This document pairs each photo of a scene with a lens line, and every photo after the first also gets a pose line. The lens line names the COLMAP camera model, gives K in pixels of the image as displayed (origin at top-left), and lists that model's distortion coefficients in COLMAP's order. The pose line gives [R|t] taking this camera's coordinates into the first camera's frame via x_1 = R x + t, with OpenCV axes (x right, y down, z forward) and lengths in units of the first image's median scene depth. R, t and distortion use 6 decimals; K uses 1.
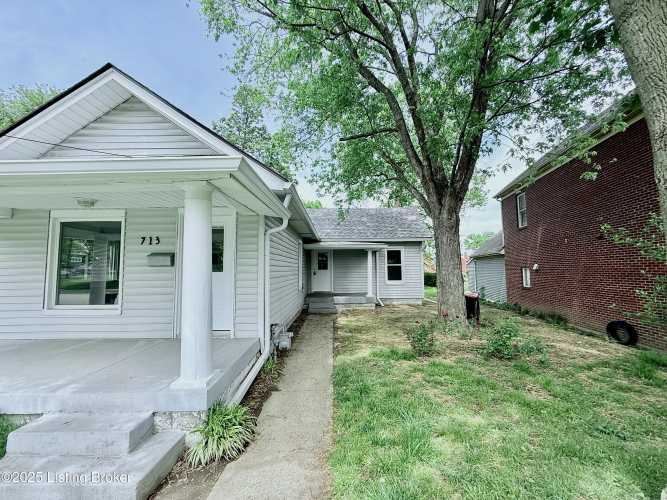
lens RADIAL K [[273.6, 0, 333.5], [0, 273.6, 250.0], [0, 0, 1]] dist [-0.002497, -0.000195]
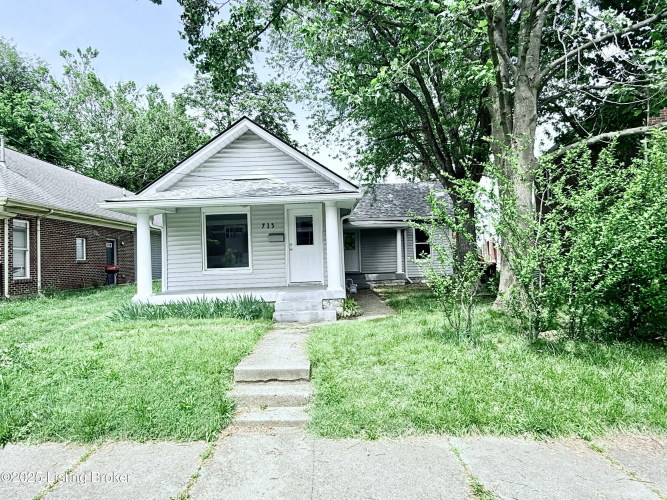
lens RADIAL K [[406.9, 0, 333.5], [0, 406.9, 250.0], [0, 0, 1]] dist [0.000730, 0.000154]
pose [[0.999693, -0.024443, 0.004154, -0.137369], [0.024211, 0.998518, 0.048741, 0.000063], [-0.005339, -0.048626, 0.998803, -0.599223]]
